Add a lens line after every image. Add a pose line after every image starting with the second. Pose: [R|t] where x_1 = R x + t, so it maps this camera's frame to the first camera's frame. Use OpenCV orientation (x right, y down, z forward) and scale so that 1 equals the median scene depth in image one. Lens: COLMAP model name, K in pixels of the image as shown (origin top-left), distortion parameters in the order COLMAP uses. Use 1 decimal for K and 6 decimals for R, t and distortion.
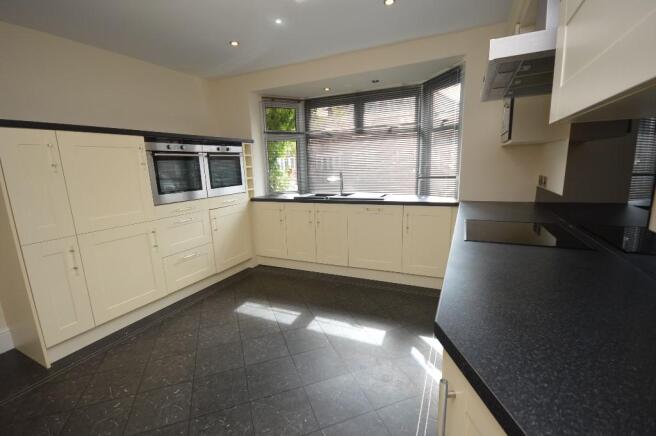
lens RADIAL K [[292.7, 0, 328.0], [0, 292.7, 218.0], [0, 0, 1]] dist [-0.001088, -0.000199]
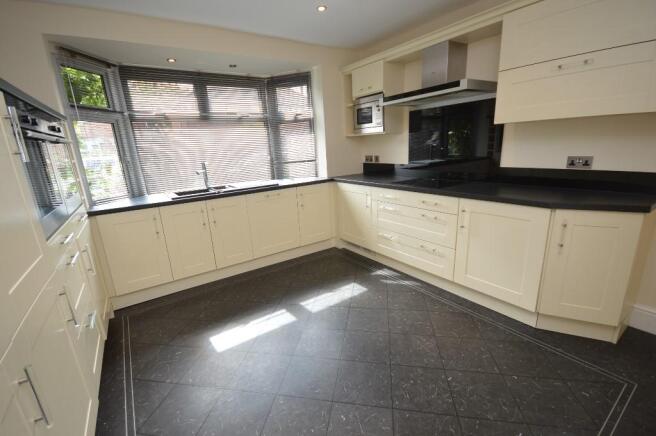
lens RADIAL K [[292.7, 0, 328.0], [0, 292.7, 218.0], [0, 0, 1]] dist [-0.001088, -0.000199]
pose [[0.504617, -0.201709, 0.839449, -0.539992], [0.193103, 0.974060, 0.117975, -0.030727], [-0.841470, 0.102568, 0.530478, 0.255820]]
